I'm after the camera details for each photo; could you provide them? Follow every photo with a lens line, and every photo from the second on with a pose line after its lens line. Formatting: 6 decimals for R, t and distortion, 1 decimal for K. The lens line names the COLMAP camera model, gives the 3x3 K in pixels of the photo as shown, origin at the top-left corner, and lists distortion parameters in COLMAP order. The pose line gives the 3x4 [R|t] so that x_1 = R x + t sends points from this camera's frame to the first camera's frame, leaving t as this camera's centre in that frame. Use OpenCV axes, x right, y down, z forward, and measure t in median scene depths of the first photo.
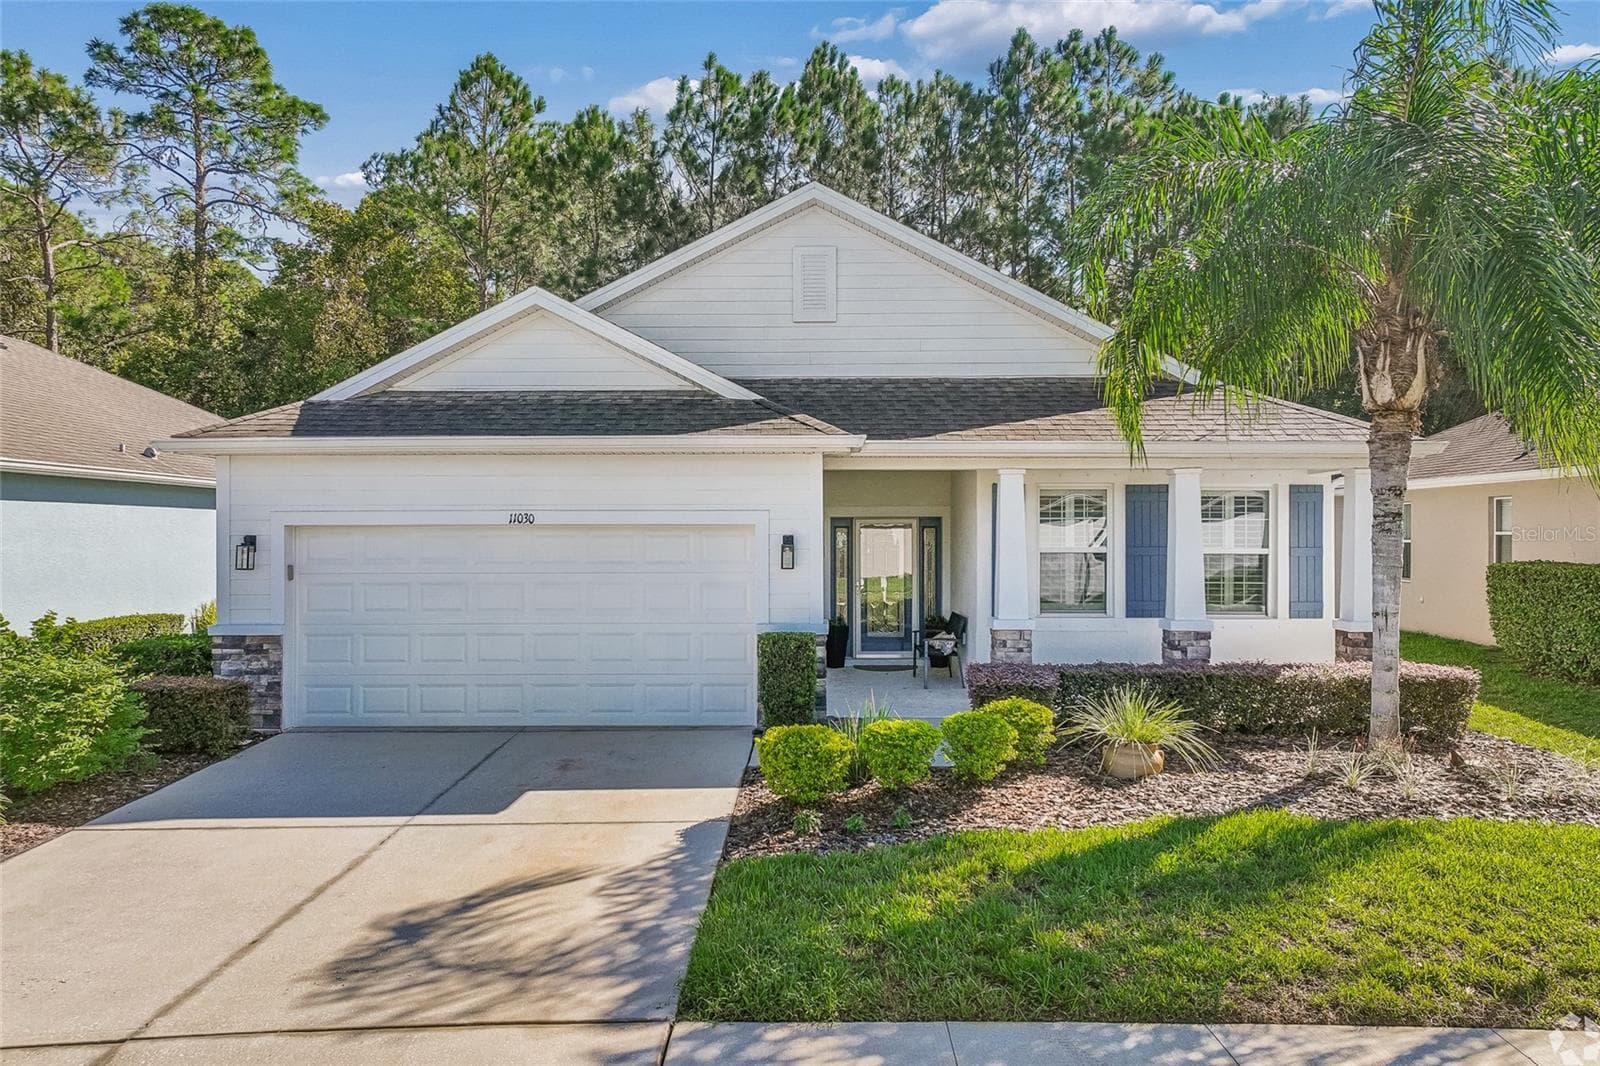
lens RADIAL K [[1152.2, 0, 800.0], [0, 1152.2, 533.0], [0, 0, 1]] dist [0.028479, -0.000262]
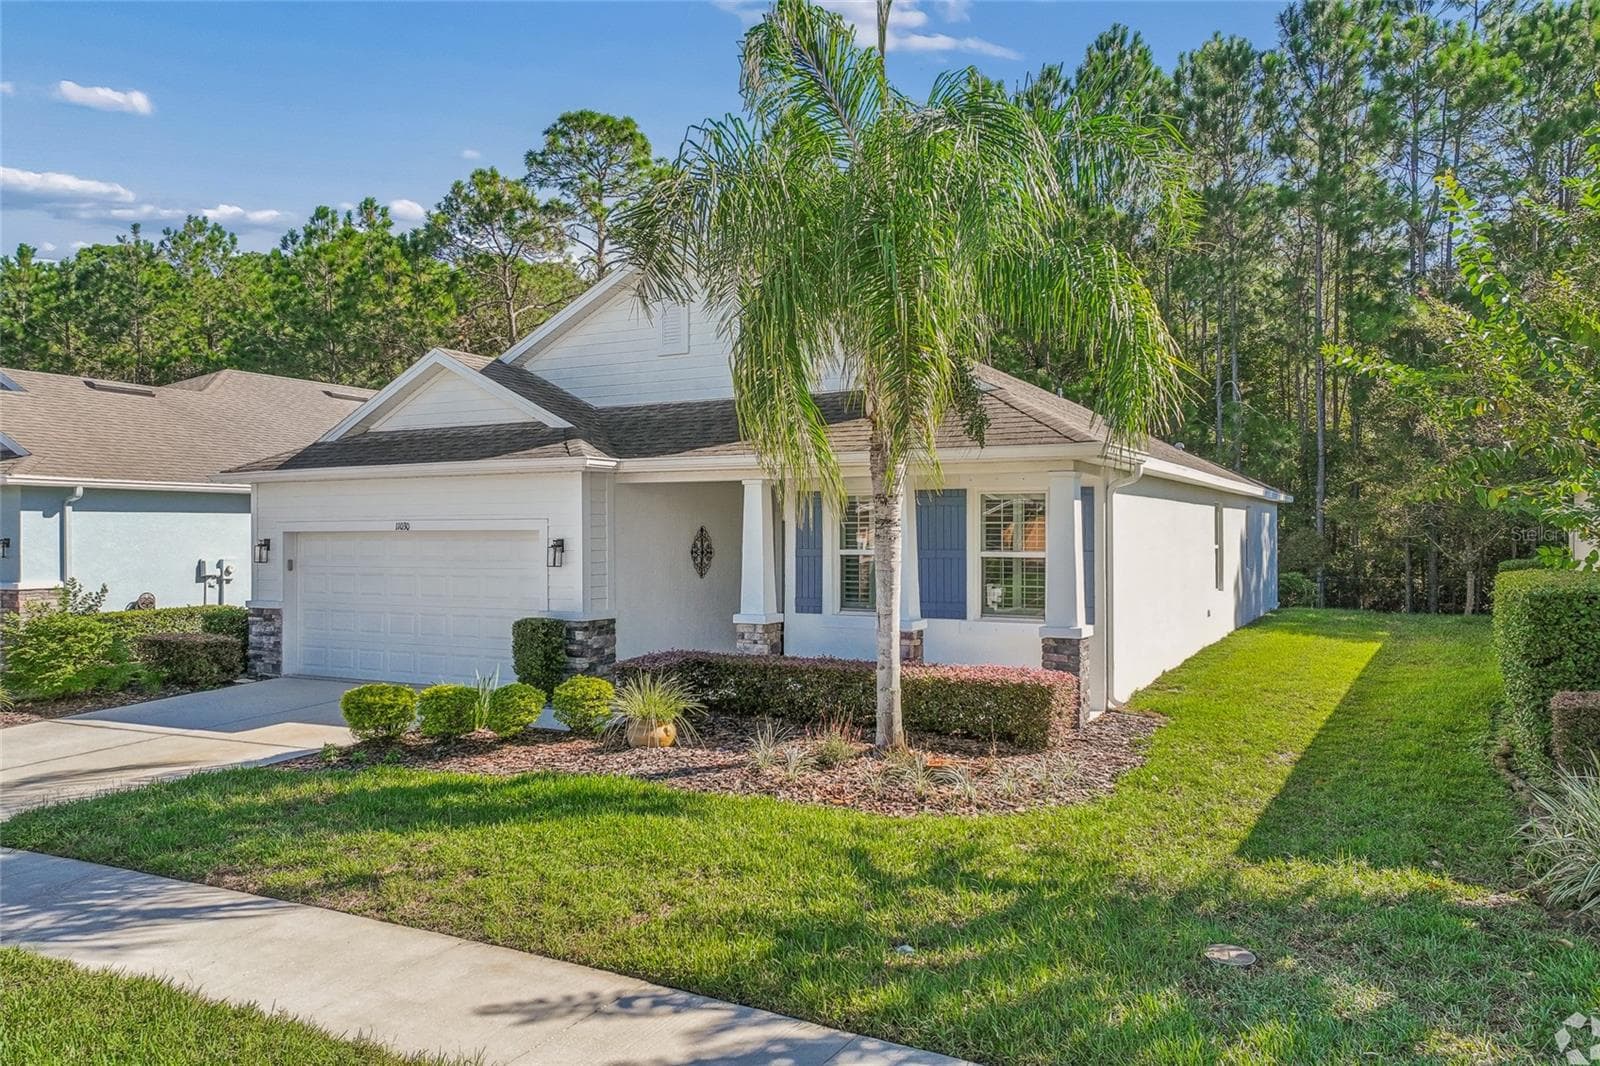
lens RADIAL K [[1152.2, 0, 800.0], [0, 1152.2, 533.0], [0, 0, 1]] dist [0.028479, -0.000262]
pose [[0.880818, -0.002400, -0.473450, 0.783064], [0.004725, 0.999982, 0.003720, -0.007642], [0.473432, -0.005514, 0.880813, 0.046403]]
